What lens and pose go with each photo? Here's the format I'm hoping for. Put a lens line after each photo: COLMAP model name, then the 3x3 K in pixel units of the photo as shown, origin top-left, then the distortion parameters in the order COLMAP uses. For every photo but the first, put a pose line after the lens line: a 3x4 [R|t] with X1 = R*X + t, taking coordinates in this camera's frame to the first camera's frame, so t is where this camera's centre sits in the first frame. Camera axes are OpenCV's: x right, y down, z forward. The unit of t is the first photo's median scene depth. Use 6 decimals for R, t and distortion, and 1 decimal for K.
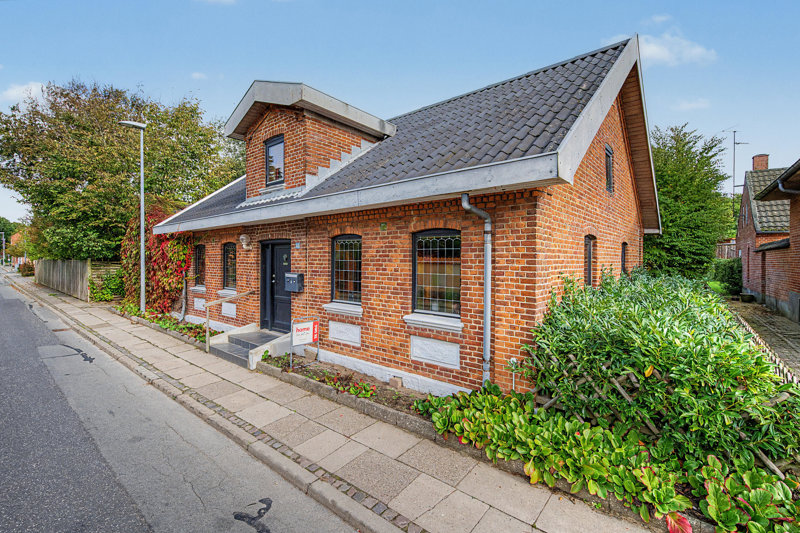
lens RADIAL K [[365.7, 0, 400.3], [0, 365.7, 263.5], [0, 0, 1]] dist [0.003506, 0.000062]
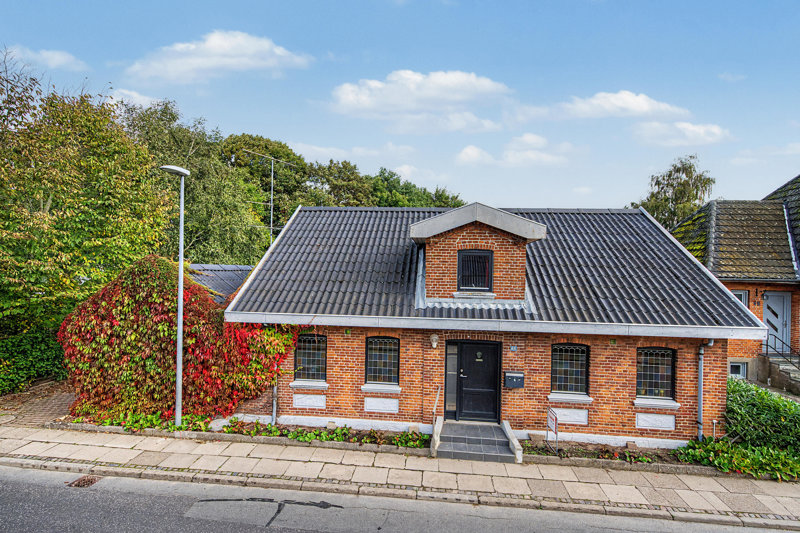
lens RADIAL K [[365.7, 0, 400.2], [0, 365.7, 268.3], [0, 0, 1]] dist [0.003506, 0.000062]
pose [[0.816172, 0.014612, 0.577624, -1.560444], [-0.012005, 0.999893, -0.008332, -0.362098], [-0.577684, -0.000134, 0.816261, 0.274340]]
